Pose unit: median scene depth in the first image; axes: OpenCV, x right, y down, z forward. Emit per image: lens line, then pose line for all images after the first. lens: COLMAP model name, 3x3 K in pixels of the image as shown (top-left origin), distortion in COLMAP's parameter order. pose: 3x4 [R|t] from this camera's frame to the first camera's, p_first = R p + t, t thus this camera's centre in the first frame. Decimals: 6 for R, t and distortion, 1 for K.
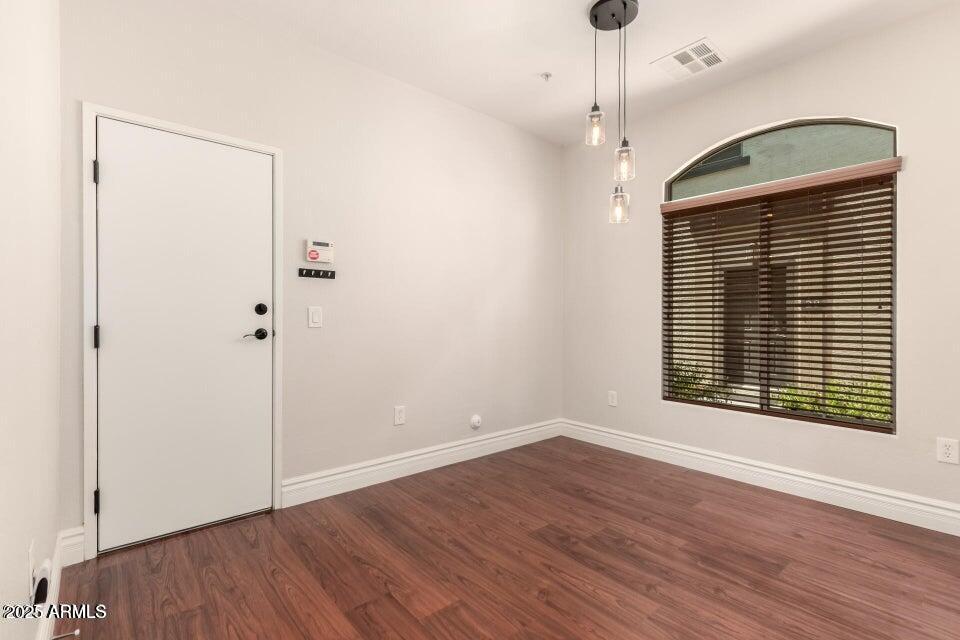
lens RADIAL K [[444.6, 0, 478.6], [0, 444.6, 318.0], [0, 0, 1]] dist [0.002064, -0.000886]
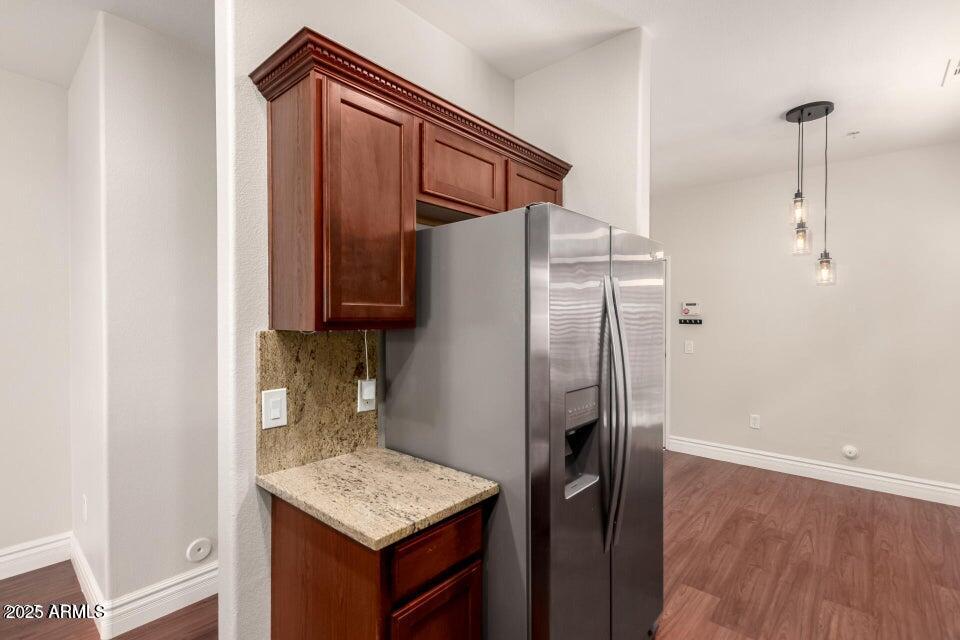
lens RADIAL K [[444.6, 0, 477.0], [0, 444.6, 320.9], [0, 0, 1]] dist [0.002064, -0.000886]
pose [[0.136624, 0.002358, -0.990620, 1.219482], [-0.005370, 0.999984, 0.001640, -0.102239], [0.990608, 0.005096, 0.136634, -0.038796]]
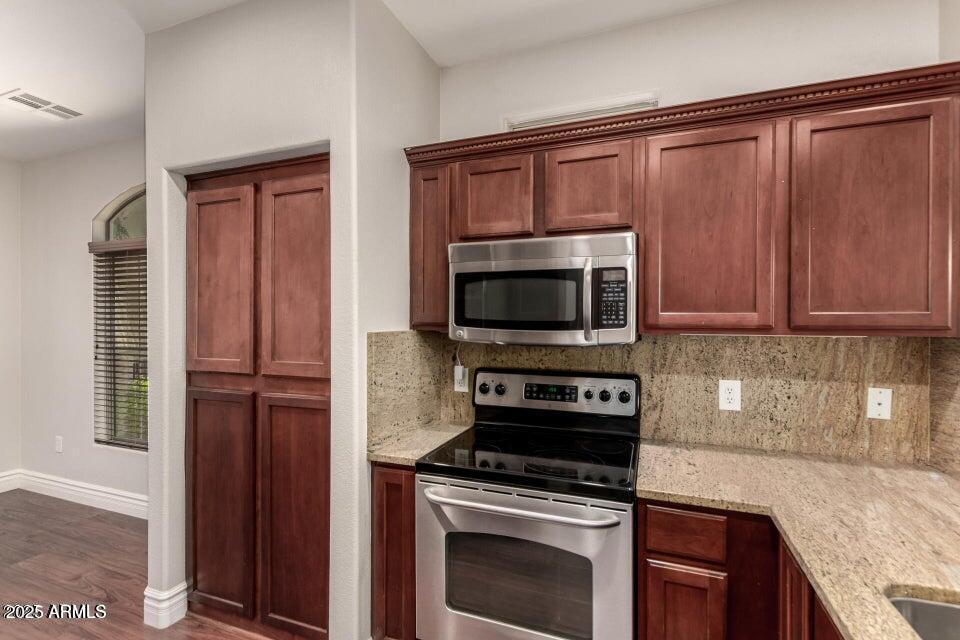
lens RADIAL K [[444.6, 0, 481.8], [0, 444.6, 320.0], [0, 0, 1]] dist [0.002064, -0.000886]
pose [[0.878176, -0.005334, 0.478307, 0.908291], [0.003793, 0.999984, 0.004187, -0.112963], [-0.478322, -0.001863, 0.878183, -0.345237]]
